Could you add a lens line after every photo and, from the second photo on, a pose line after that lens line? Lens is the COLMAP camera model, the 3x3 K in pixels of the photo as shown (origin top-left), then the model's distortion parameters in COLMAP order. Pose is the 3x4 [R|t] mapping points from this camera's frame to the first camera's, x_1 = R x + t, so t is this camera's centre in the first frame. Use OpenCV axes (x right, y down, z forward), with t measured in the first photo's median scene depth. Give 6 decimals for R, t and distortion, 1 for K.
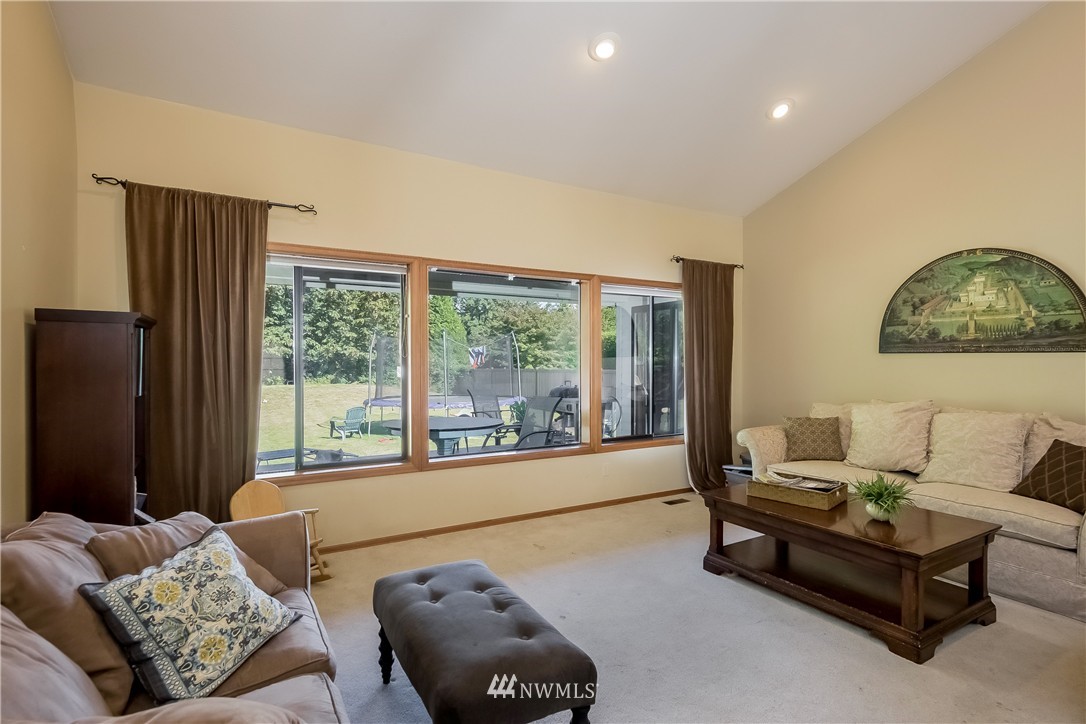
lens RADIAL K [[523.4, 0, 543.0], [0, 523.4, 362.0], [0, 0, 1]] dist [-0.014894, 0.000662]
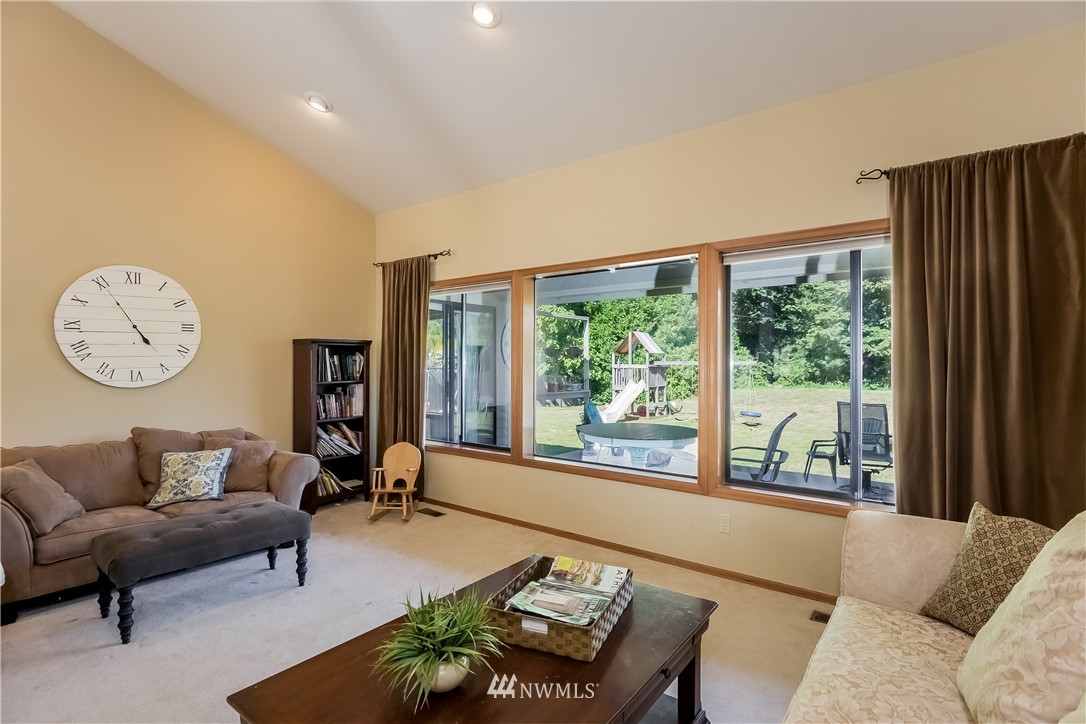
lens RADIAL K [[523.4, 0, 543.0], [0, 523.4, 362.0], [0, 0, 1]] dist [-0.014894, 0.000662]
pose [[0.380356, 0.004511, -0.924829, 0.935089], [-0.005426, 0.999982, 0.002646, -0.013875], [0.924824, 0.004012, 0.380374, 0.733089]]
